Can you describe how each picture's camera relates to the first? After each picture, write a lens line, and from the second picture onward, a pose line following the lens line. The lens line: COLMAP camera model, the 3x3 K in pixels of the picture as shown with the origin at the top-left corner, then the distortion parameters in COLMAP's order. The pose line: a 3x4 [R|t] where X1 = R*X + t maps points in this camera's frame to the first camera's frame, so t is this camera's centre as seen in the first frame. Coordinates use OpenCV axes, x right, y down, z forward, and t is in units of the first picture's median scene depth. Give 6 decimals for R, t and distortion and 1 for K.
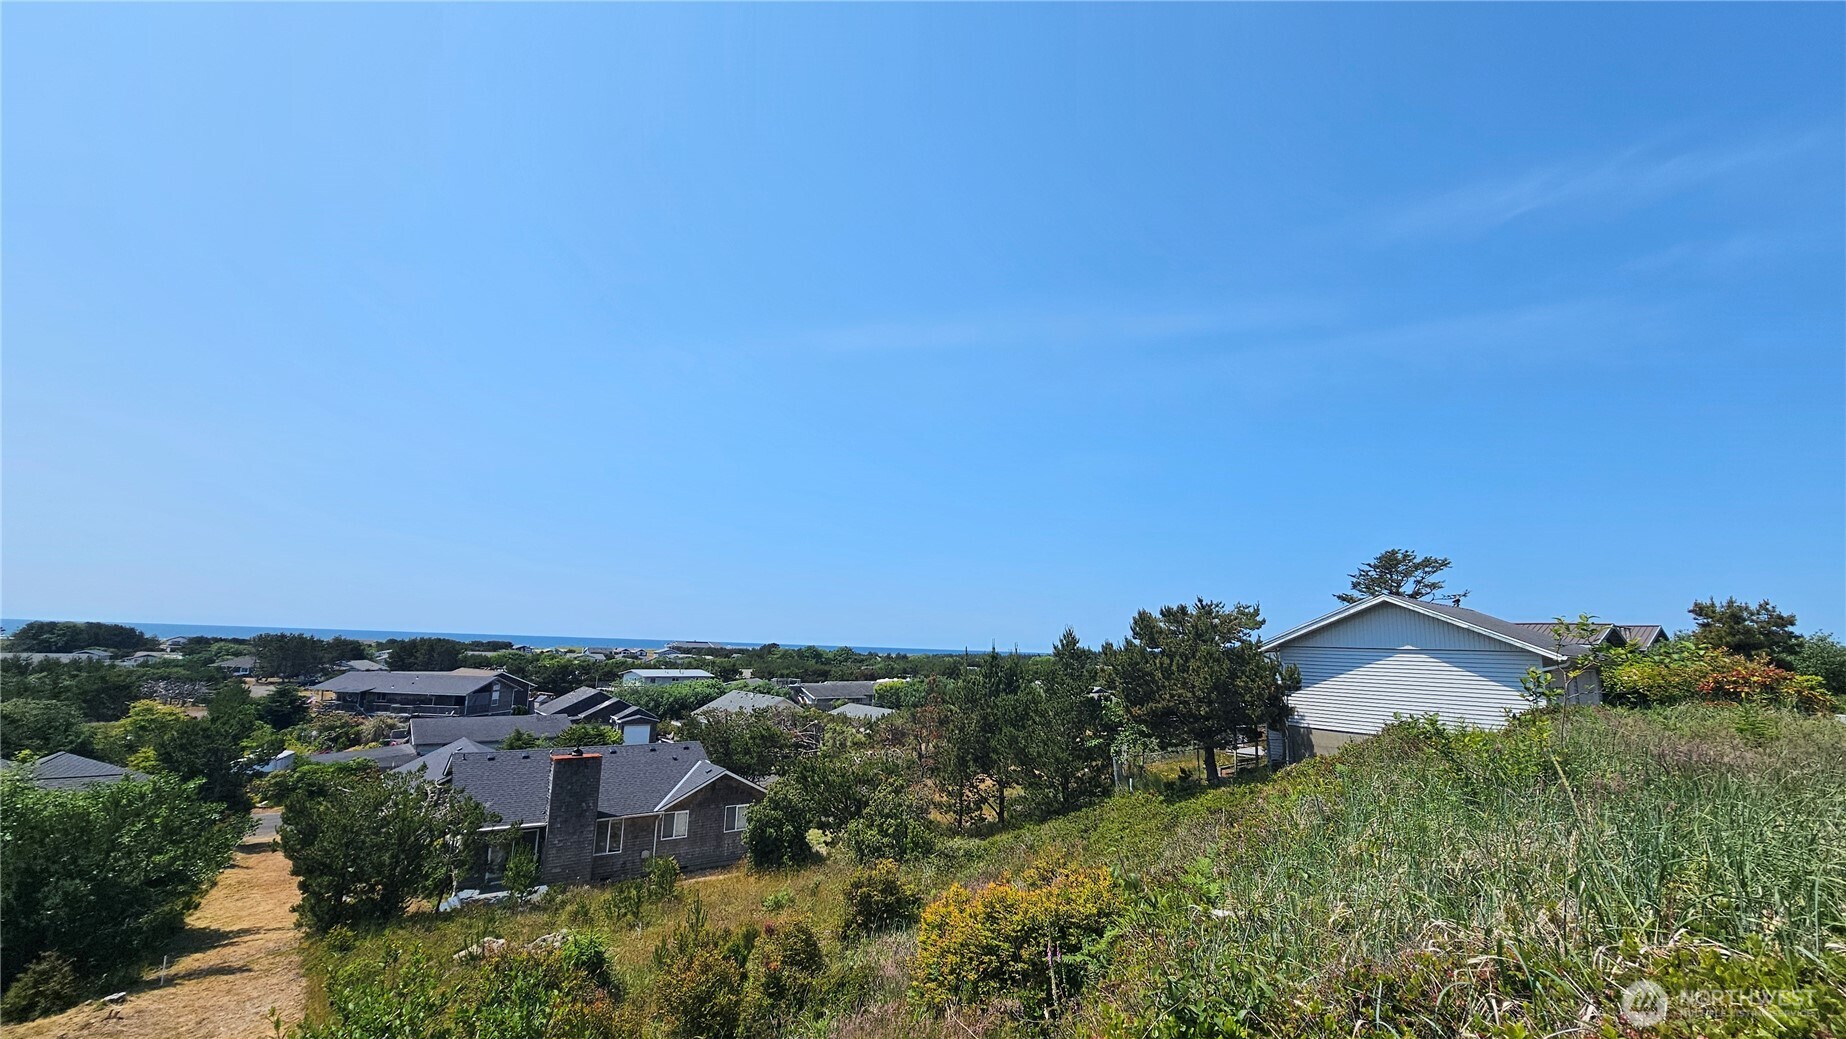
lens RADIAL K [[757.5, 0, 926.5], [0, 757.5, 522.8], [0, 0, 1]] dist [-0.002910, 0.001345]
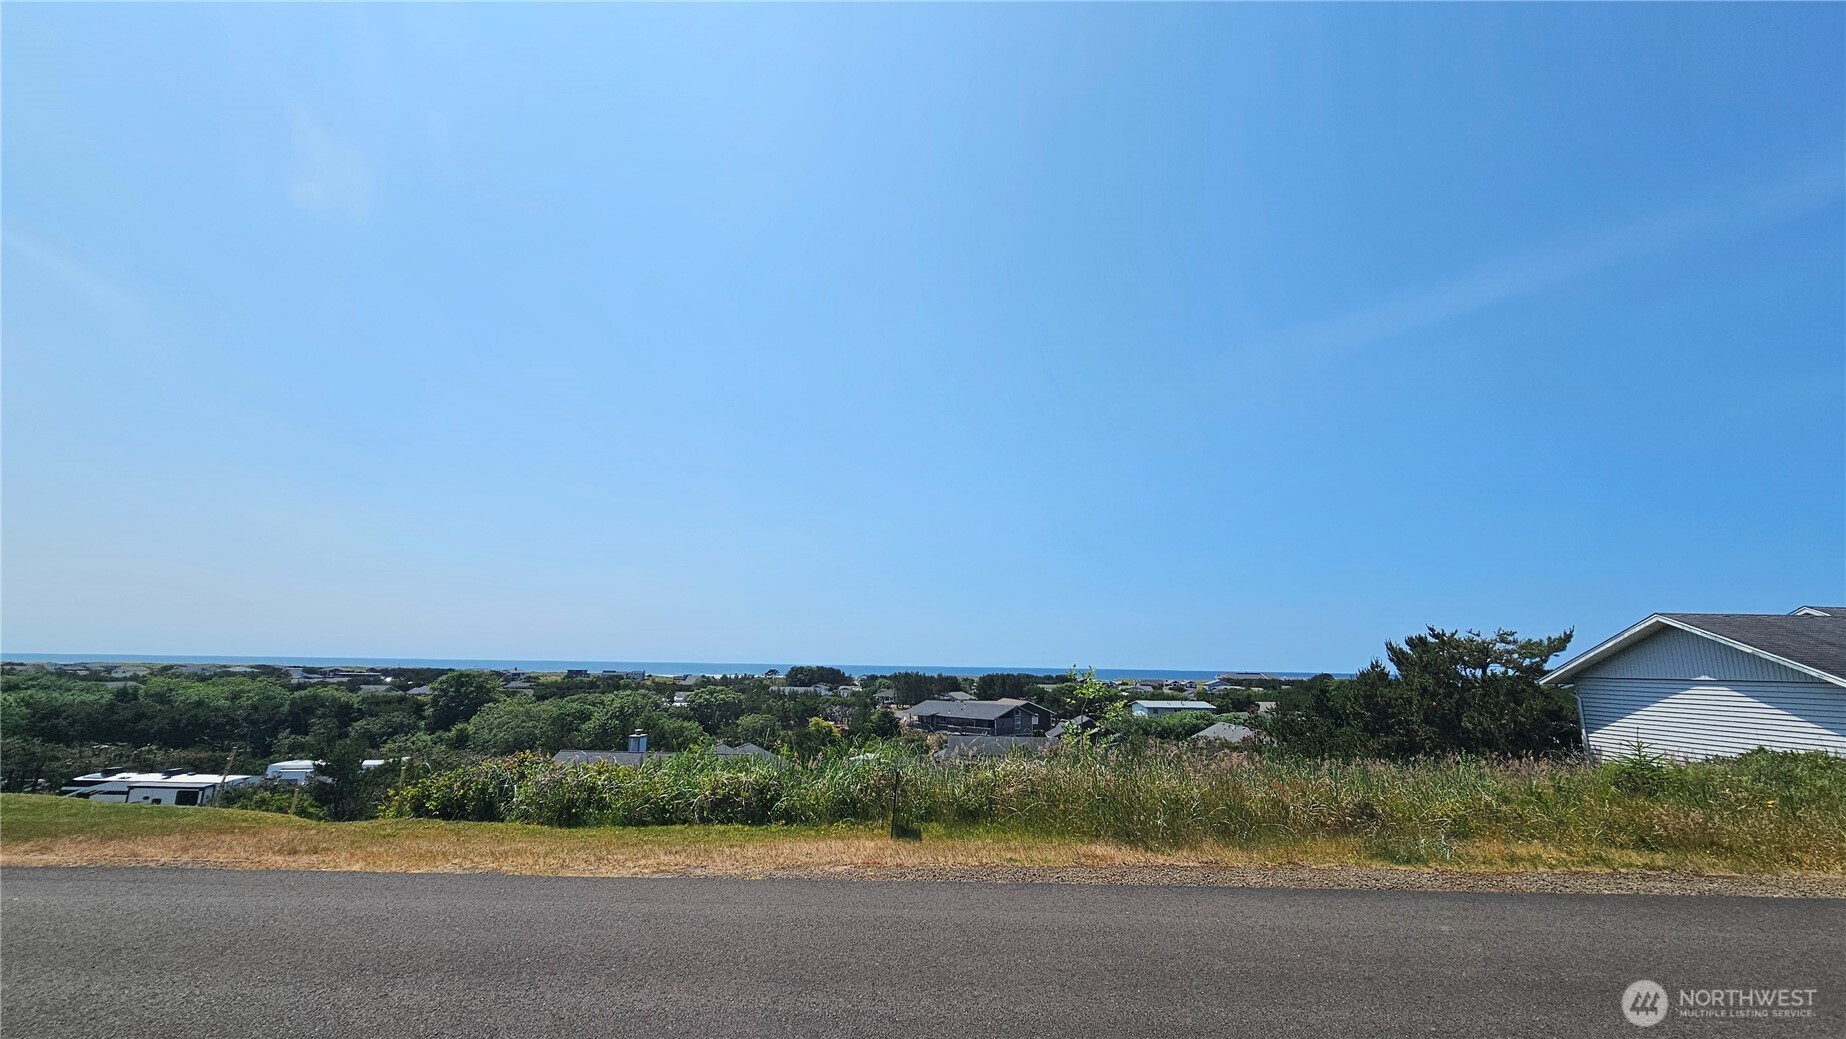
lens RADIAL K [[757.5, 0, 922.5], [0, 757.5, 526.6], [0, 0, 1]] dist [-0.002910, 0.001345]
pose [[0.757215, -0.137563, -0.638515, 0.375968], [0.114865, 0.990381, -0.077151, -0.019472], [0.642986, -0.014924, 0.765732, -0.102139]]
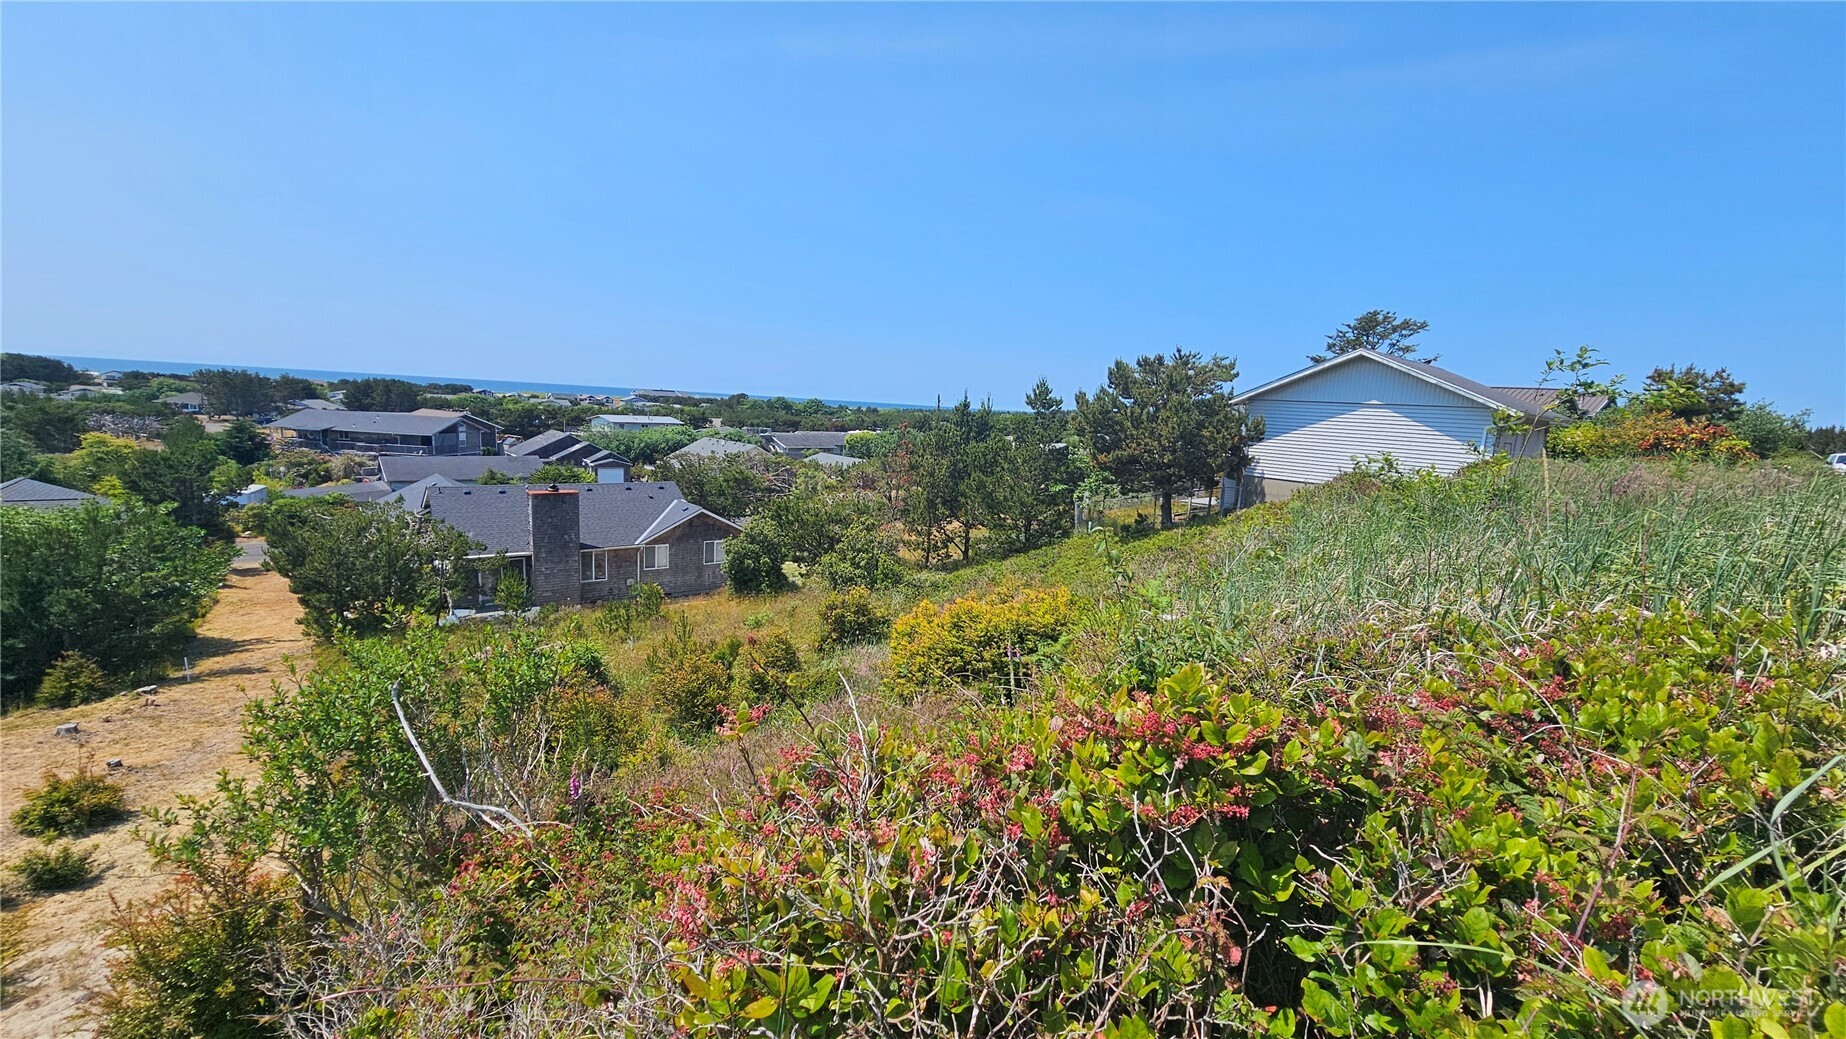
lens RADIAL K [[757.5, 0, 926.4], [0, 757.5, 524.3], [0, 0, 1]] dist [-0.002910, 0.001345]
pose [[0.998940, 0.018376, 0.042210, -0.002514], [-0.030800, 0.948227, 0.316098, 0.012037], [-0.034216, -0.317063, 0.947787, 0.003794]]
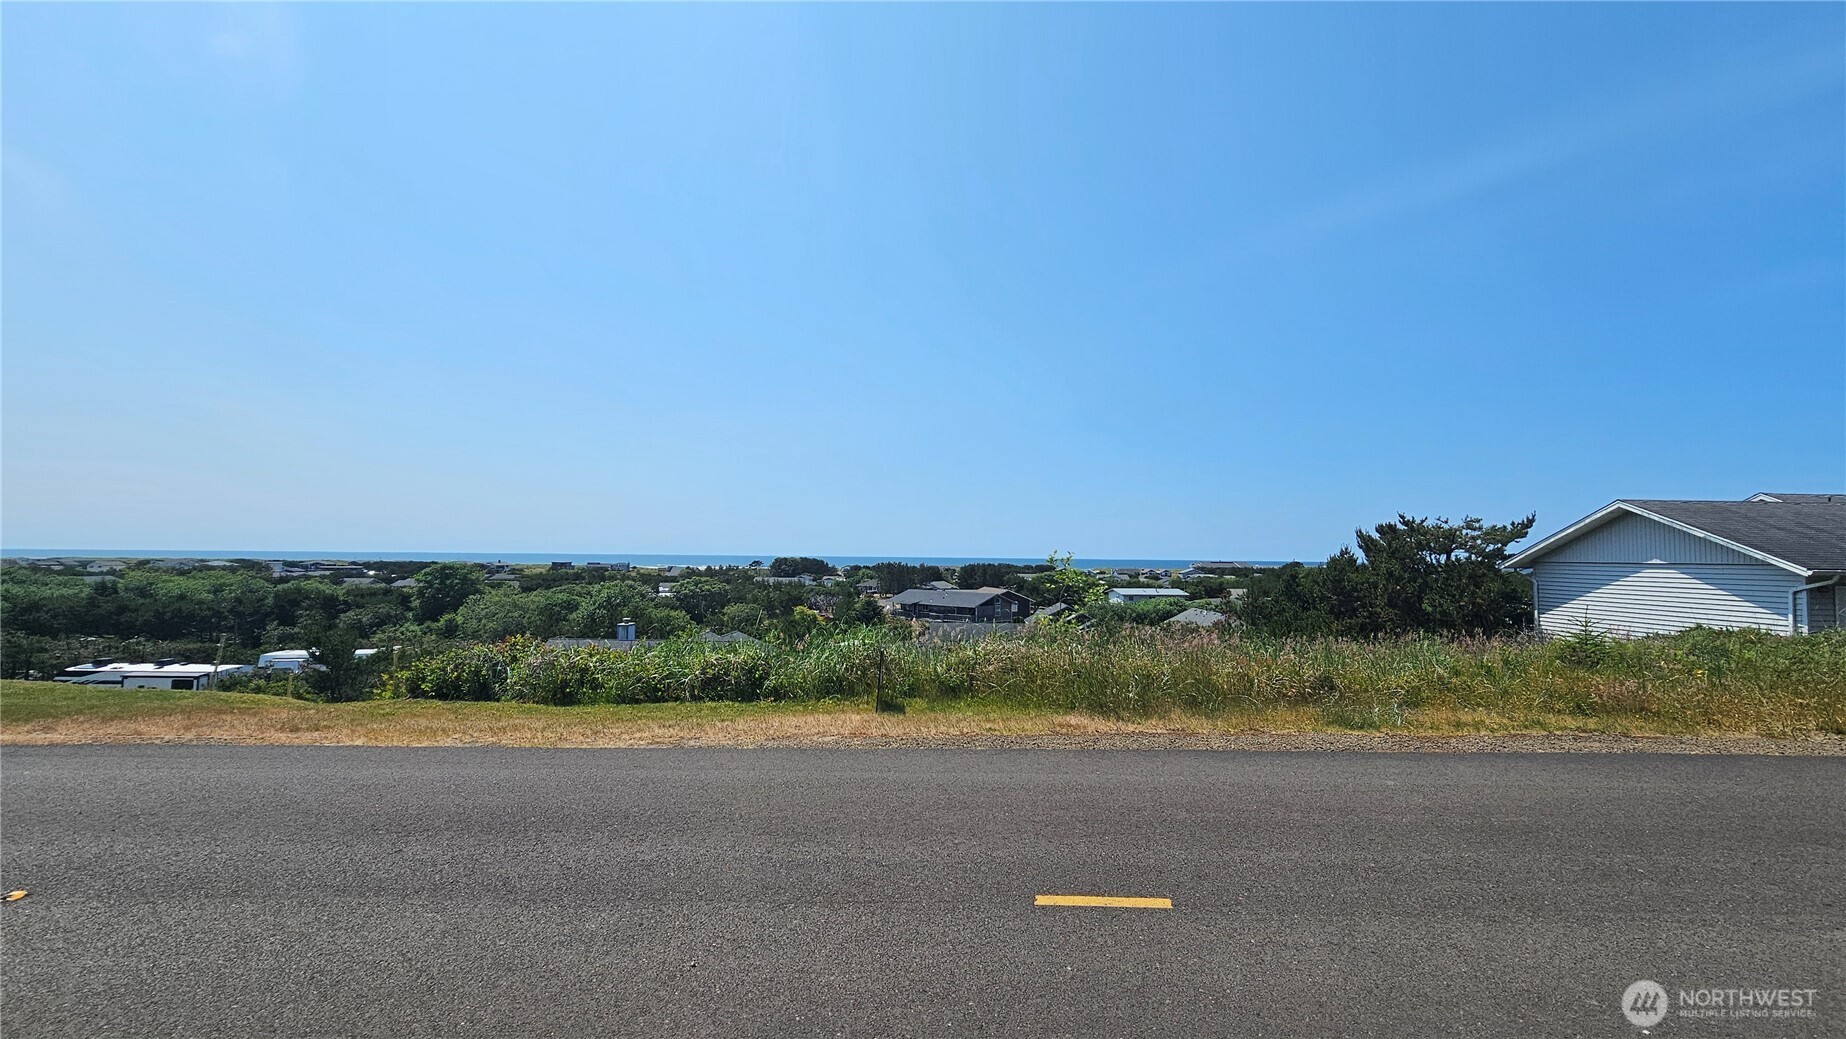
lens RADIAL K [[757.5, 0, 922.5], [0, 757.5, 525.1], [0, 0, 1]] dist [-0.002910, 0.001345]
pose [[0.772114, -0.049868, -0.633525, 0.375705], [0.117273, 0.990975, 0.064922, -0.017110], [0.624570, -0.124422, 0.770994, -0.102515]]
